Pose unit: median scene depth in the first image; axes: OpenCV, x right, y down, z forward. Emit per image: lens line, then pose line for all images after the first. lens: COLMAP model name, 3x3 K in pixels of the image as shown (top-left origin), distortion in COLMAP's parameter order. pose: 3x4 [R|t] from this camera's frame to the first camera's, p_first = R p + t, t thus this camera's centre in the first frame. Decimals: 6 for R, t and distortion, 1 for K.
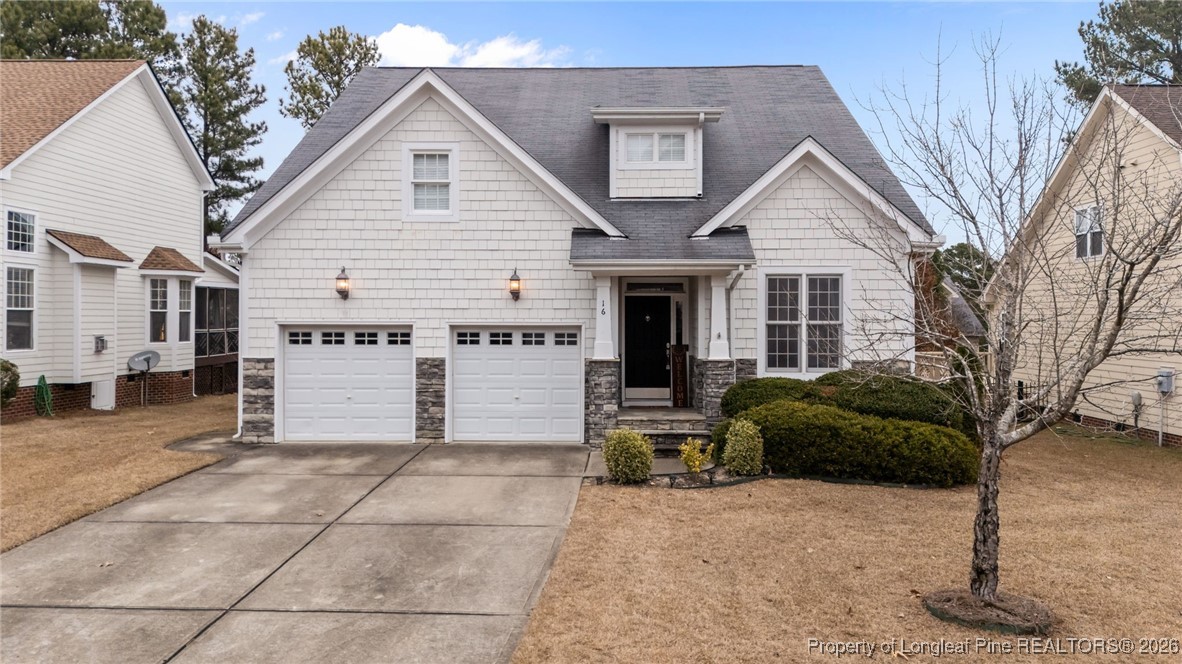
lens RADIAL K [[930.6, 0, 592.5], [0, 930.6, 322.3], [0, 0, 1]] dist [0.078781, -0.056699]
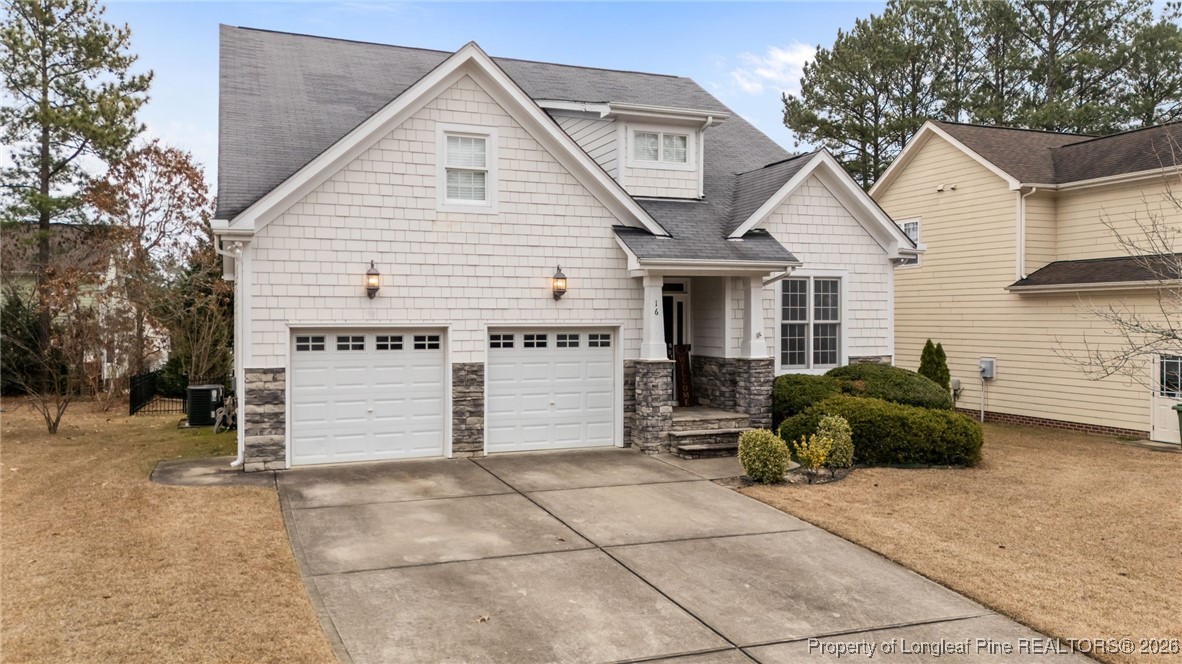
lens RADIAL K [[930.6, 0, 601.3], [0, 930.6, 328.3], [0, 0, 1]] dist [0.078781, -0.056699]
pose [[0.916705, -0.008119, 0.399483, -0.416472], [0.006203, 0.999962, 0.006088, -0.000418], [-0.399517, -0.003102, 0.916720, 0.118445]]
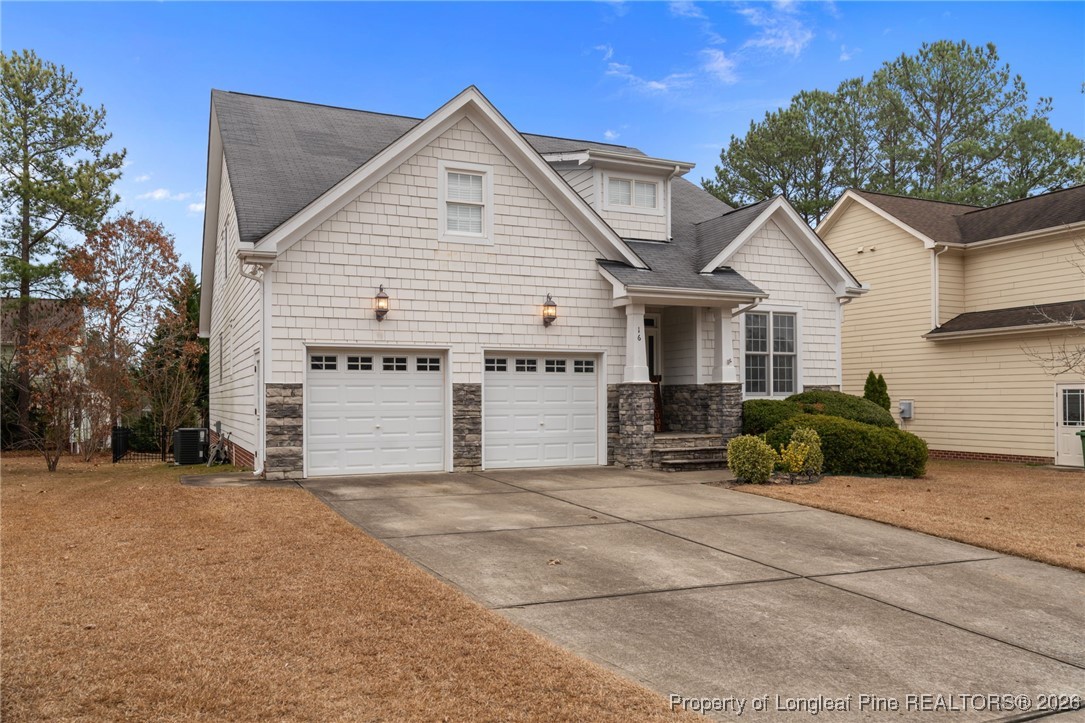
lens RADIAL K [[863.7, 0, 555.2], [0, 863.7, 400.5], [0, 0, 1]] dist [-0.025819, 0.056862]
pose [[0.895778, -0.007976, 0.444431, -0.490605], [0.011831, 0.999913, -0.005900, 0.062055], [-0.444345, 0.010543, 0.895794, 0.156016]]
